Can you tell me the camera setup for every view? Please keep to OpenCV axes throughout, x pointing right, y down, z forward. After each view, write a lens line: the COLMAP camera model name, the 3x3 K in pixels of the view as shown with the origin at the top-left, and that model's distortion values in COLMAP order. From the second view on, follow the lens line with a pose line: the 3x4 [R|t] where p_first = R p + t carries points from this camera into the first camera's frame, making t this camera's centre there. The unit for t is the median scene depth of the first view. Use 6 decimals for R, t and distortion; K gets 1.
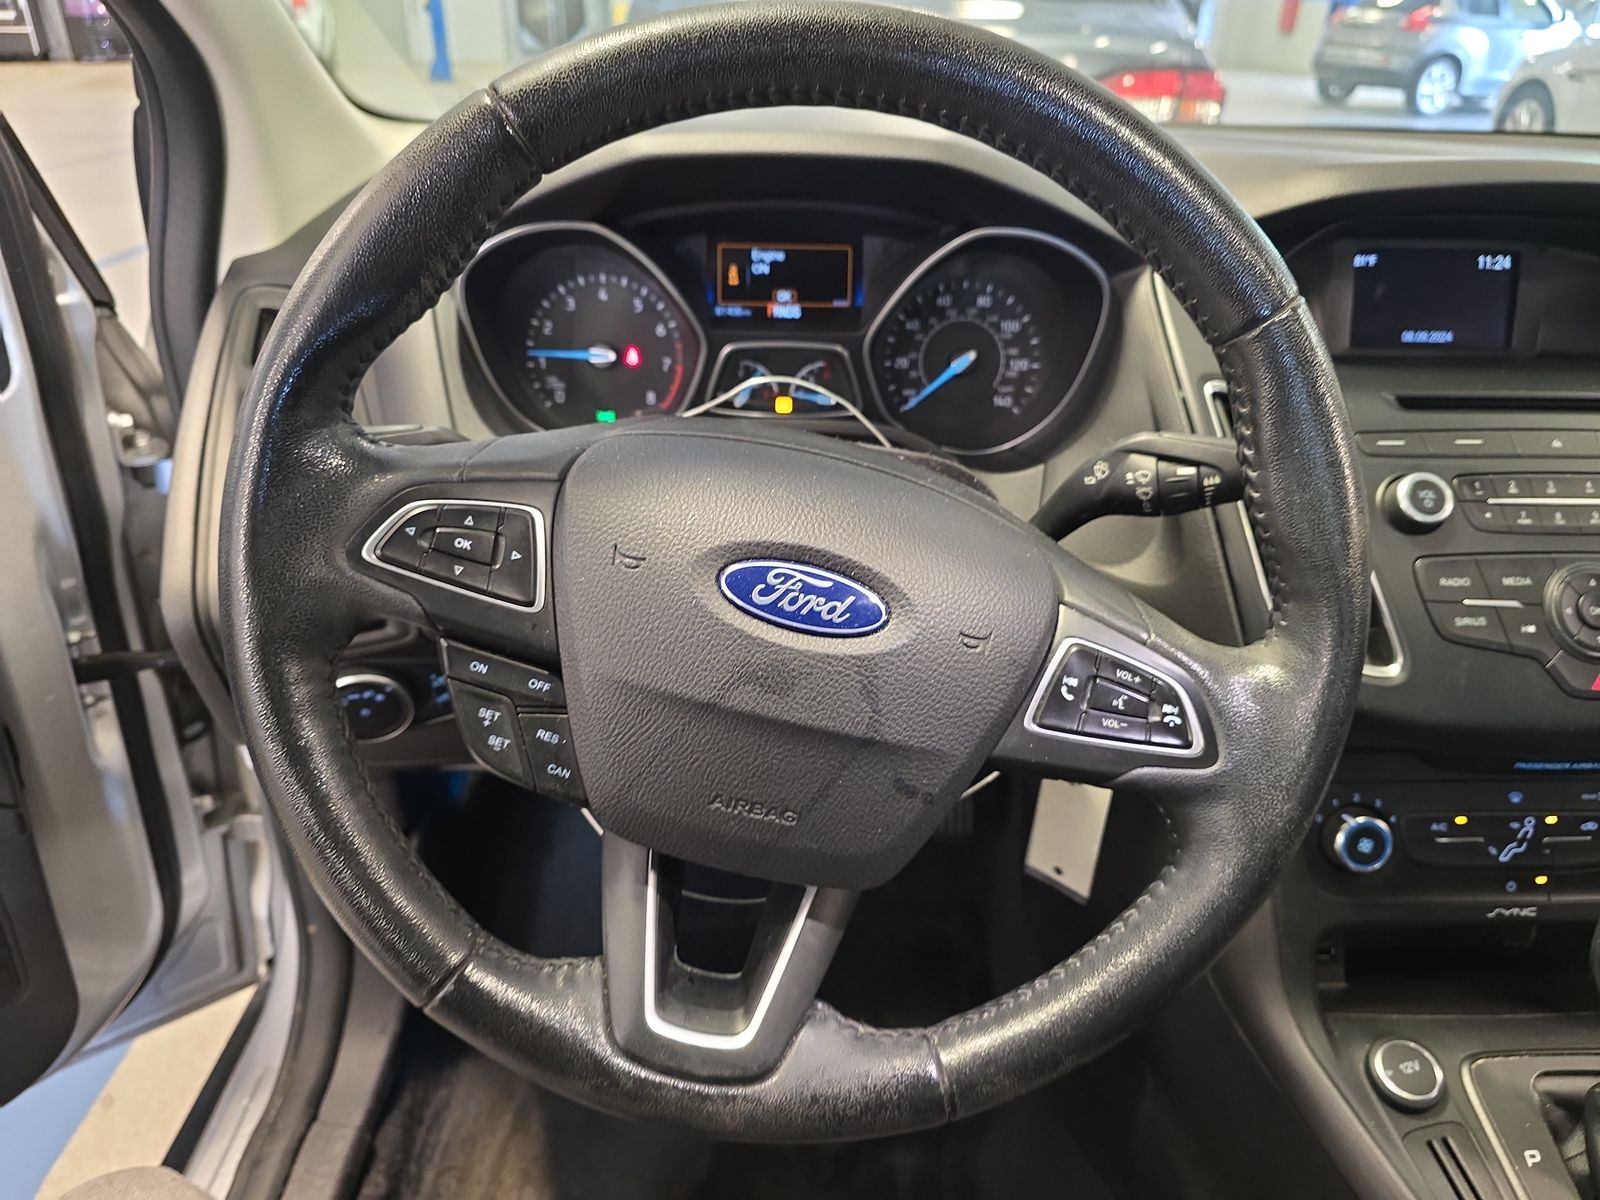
lens RADIAL K [[1077.0, 0, 800.0], [0, 1077.0, 600.0], [0, 0, 1]] dist [0.026723, -0.029087]
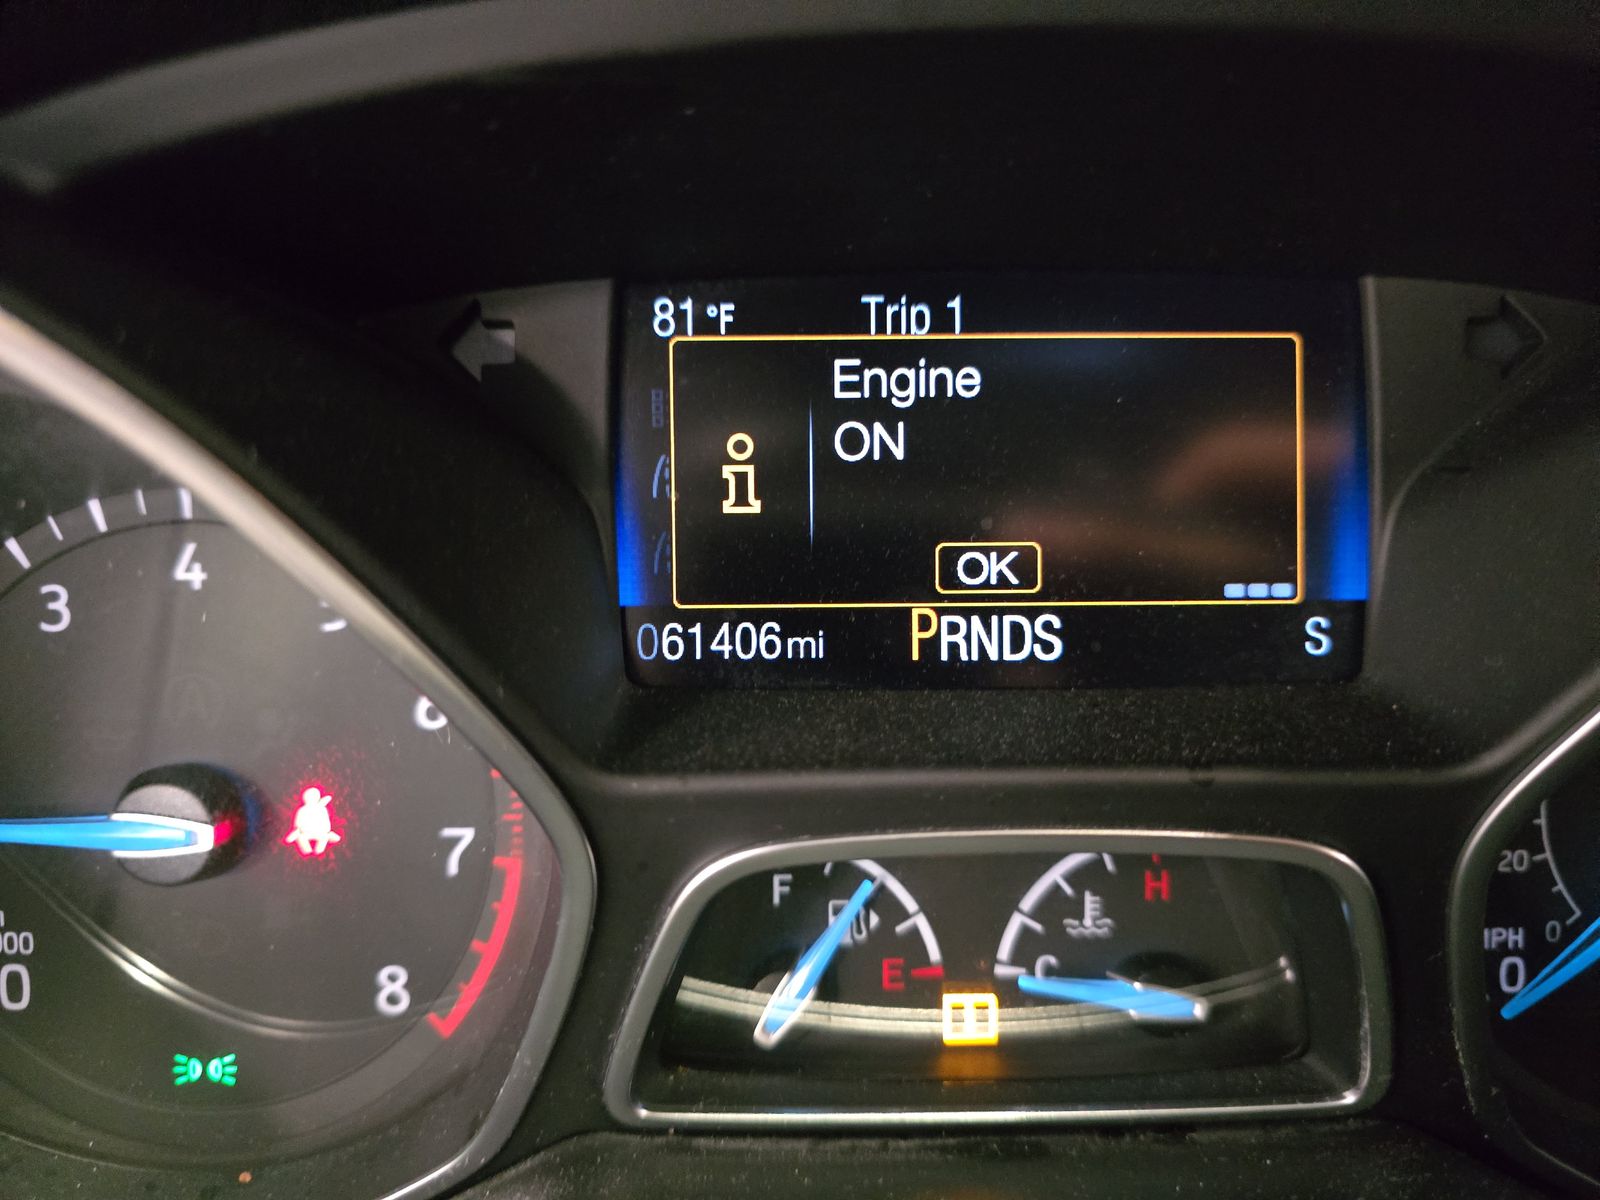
lens RADIAL K [[1060.8, 0, 794.9], [0, 1060.8, 600.6], [0, 0, 1]] dist [0.038803, -0.029221]
pose [[0.999440, -0.020936, -0.026104, -0.056577], [0.015944, 0.983795, -0.178589, -0.294626], [0.029420, 0.178073, 0.983577, 0.984579]]
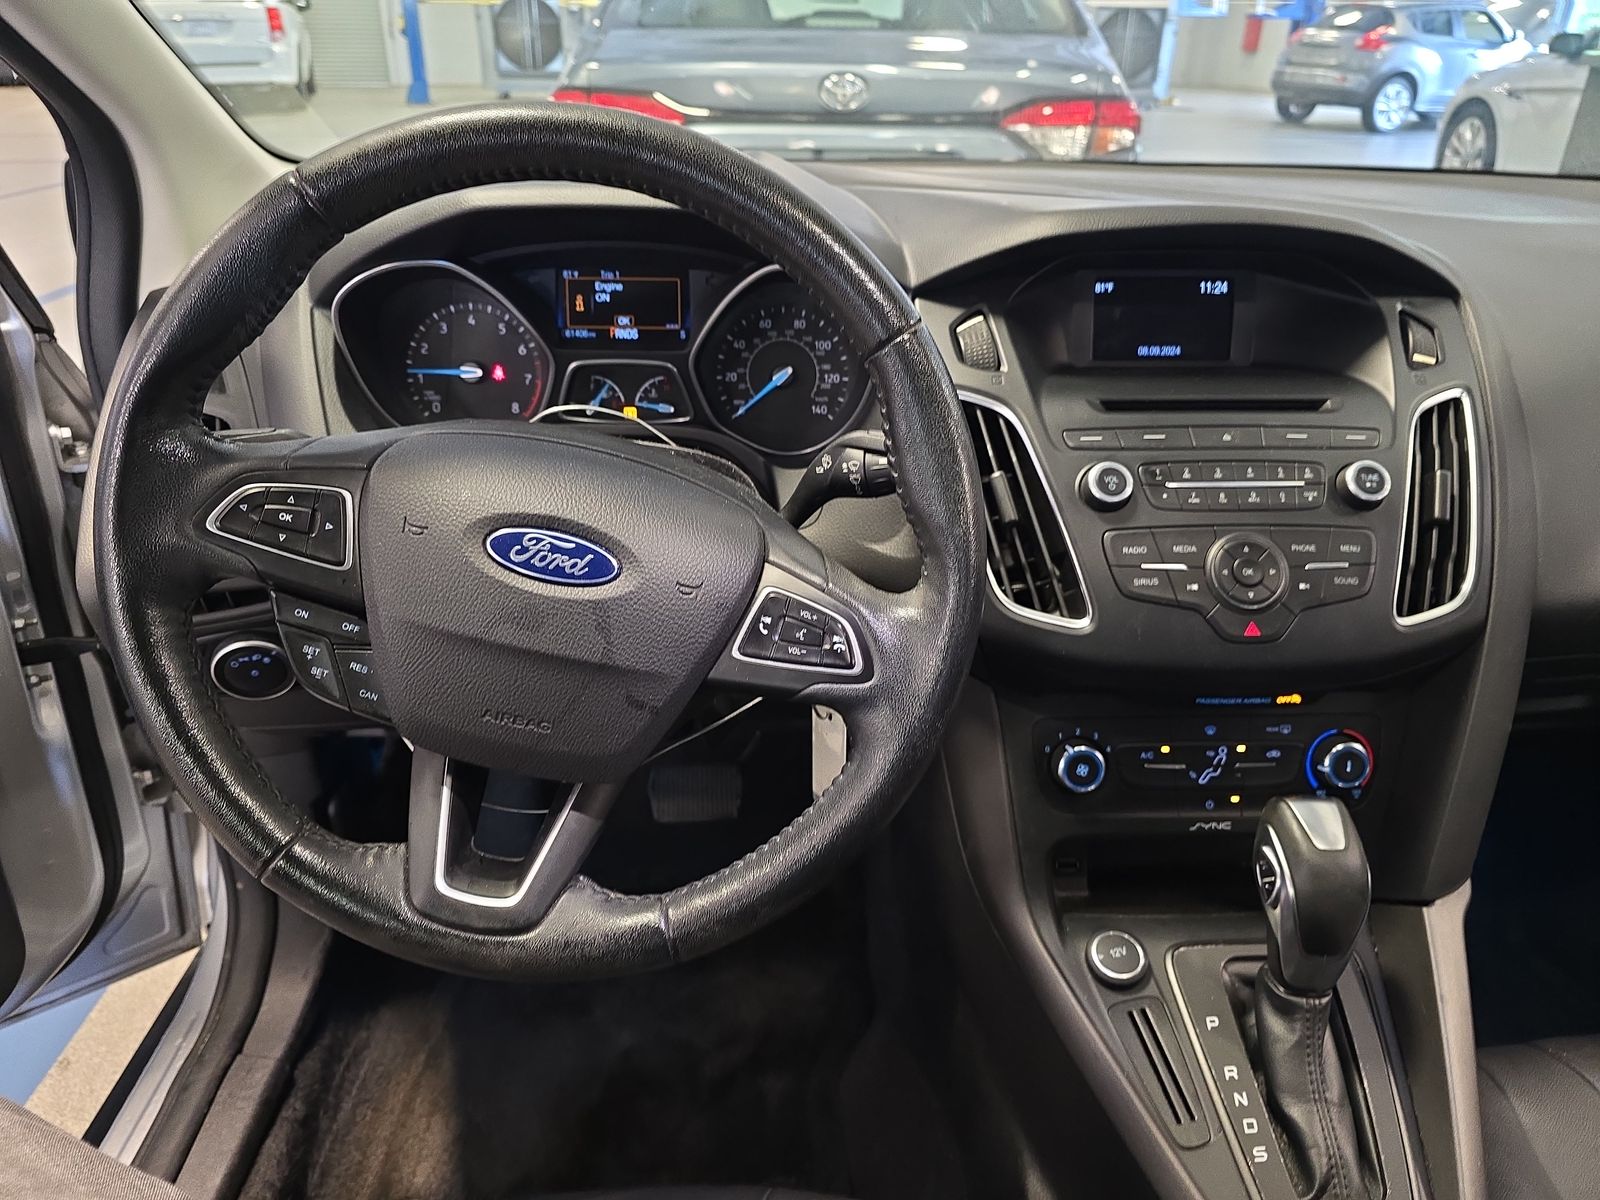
lens RADIAL K [[1060.8, 0, 794.9], [0, 1060.8, 600.6], [0, 0, 1]] dist [0.038803, -0.029221]
pose [[0.999878, -0.011177, 0.010913, 0.191867], [0.011294, 0.999879, -0.010697, 0.046543], [-0.010792, 0.010819, 0.999883, -0.195090]]
